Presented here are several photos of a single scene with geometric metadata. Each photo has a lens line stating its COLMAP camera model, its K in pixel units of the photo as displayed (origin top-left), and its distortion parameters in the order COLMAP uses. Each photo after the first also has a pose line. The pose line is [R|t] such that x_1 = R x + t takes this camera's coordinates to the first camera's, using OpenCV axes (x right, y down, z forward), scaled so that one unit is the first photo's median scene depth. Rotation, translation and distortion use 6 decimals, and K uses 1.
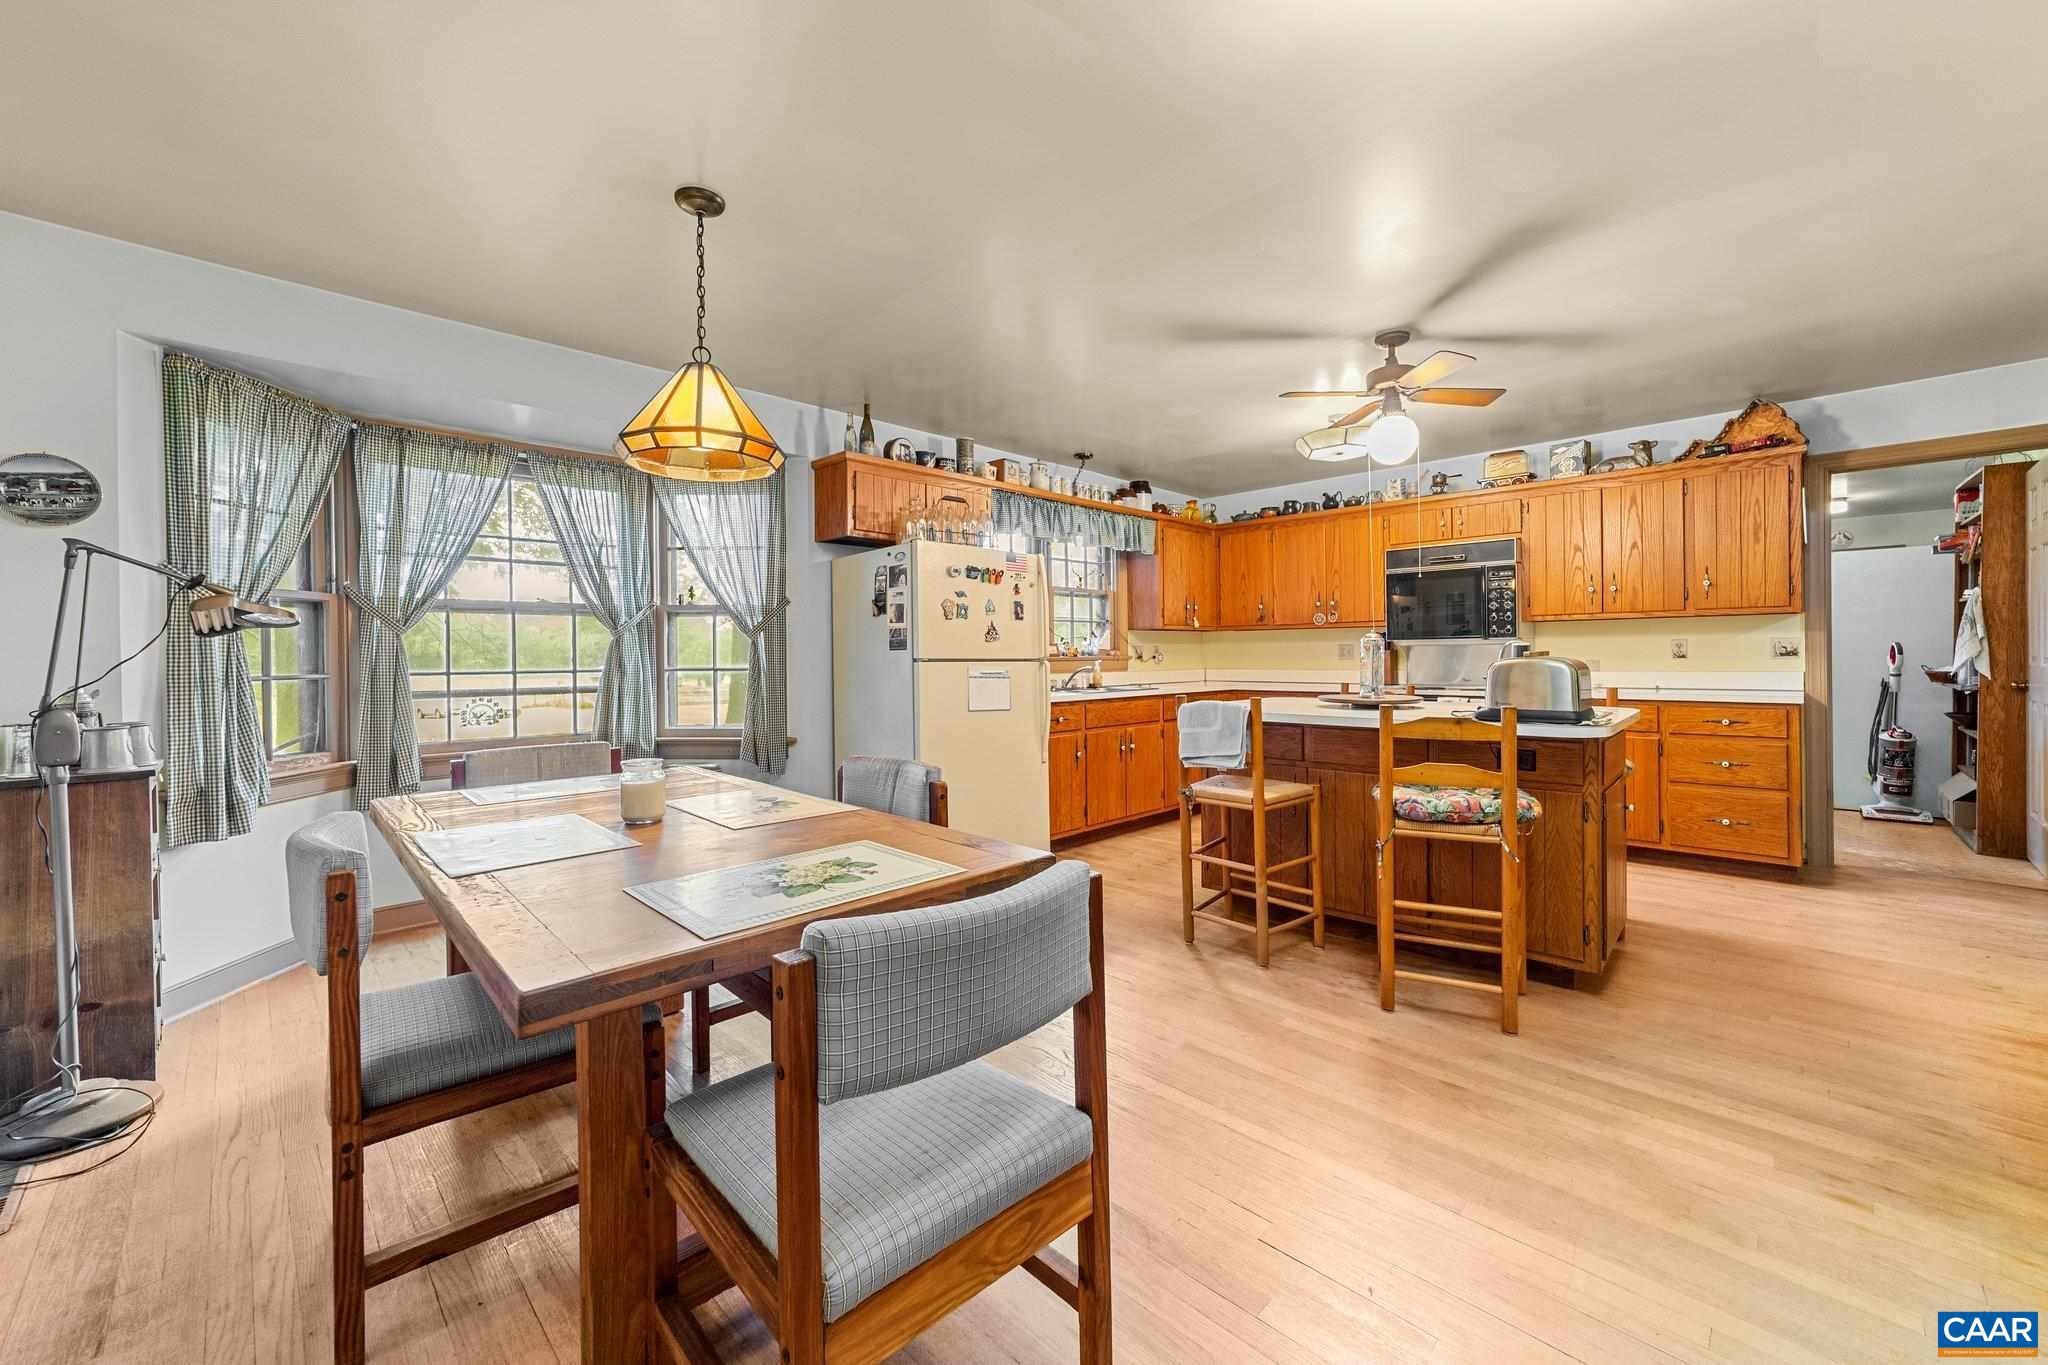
lens RADIAL K [[794.3, 0, 1015.8], [0, 794.3, 671.3], [0, 0, 1]] dist [-0.020403, 0.005478]
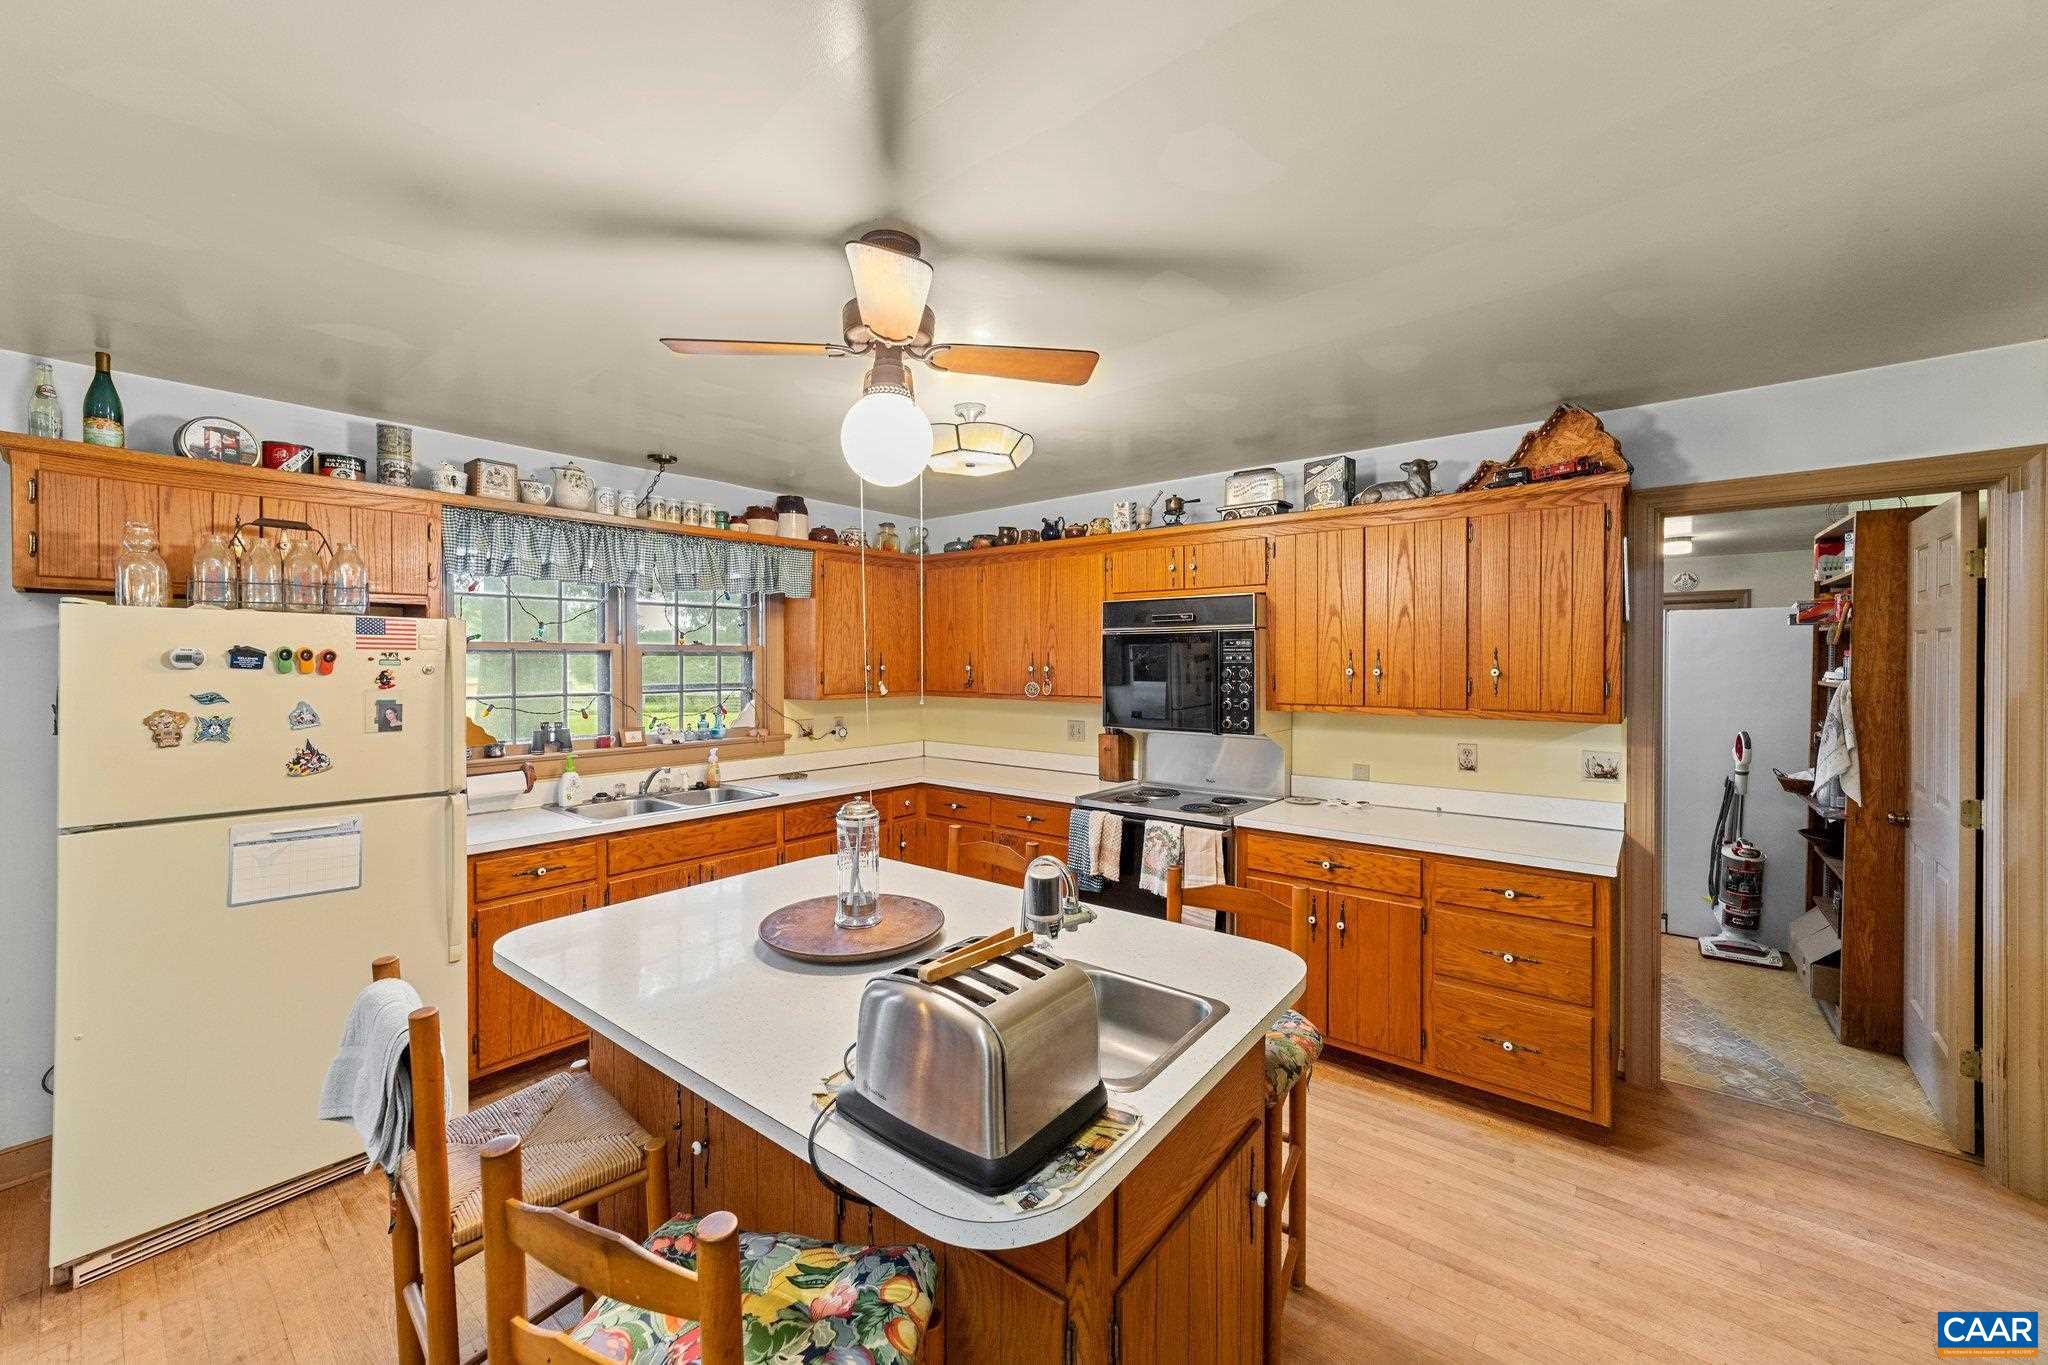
lens RADIAL K [[794.3, 0, 1013.8], [0, 794.3, 680.2], [0, 0, 1]] dist [-0.020403, 0.005478]
pose [[0.994845, 0.006135, 0.101226, 0.363880], [-0.006548, 0.999972, 0.003754, -0.096774], [-0.101200, -0.004397, 0.994856, 0.331929]]
